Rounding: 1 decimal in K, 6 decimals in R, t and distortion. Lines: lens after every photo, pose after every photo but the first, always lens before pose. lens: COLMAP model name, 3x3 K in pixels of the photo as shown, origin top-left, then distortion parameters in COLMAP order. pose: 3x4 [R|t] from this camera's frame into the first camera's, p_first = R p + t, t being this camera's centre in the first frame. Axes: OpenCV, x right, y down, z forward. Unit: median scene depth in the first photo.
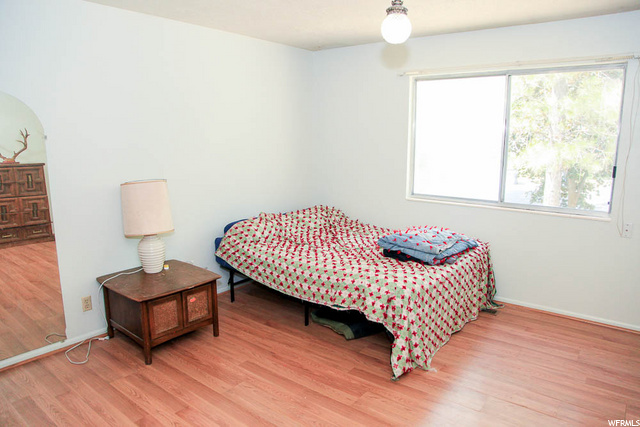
lens RADIAL K [[431.2, 0, 320.0], [0, 431.2, 213.5], [0, 0, 1]] dist [-0.121700, 0.058676]
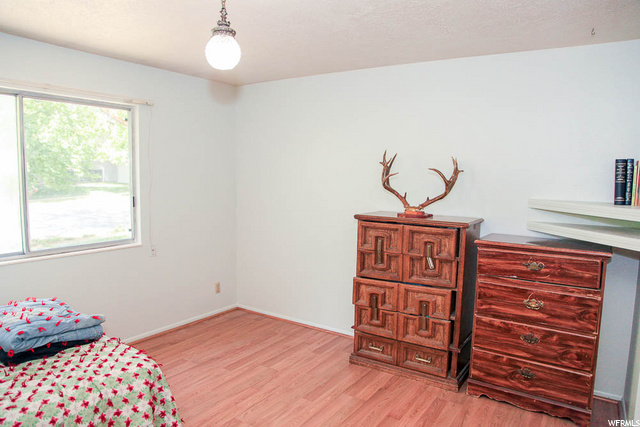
lens RADIAL K [[431.2, 0, 320.0], [0, 431.2, 213.5], [0, 0, 1]] dist [-0.121700, 0.058676]
pose [[-0.072525, -0.097020, 0.992636, -0.483574], [0.153876, 0.982253, 0.107248, -0.120354], [-0.985425, 0.160521, -0.056309, 0.594699]]
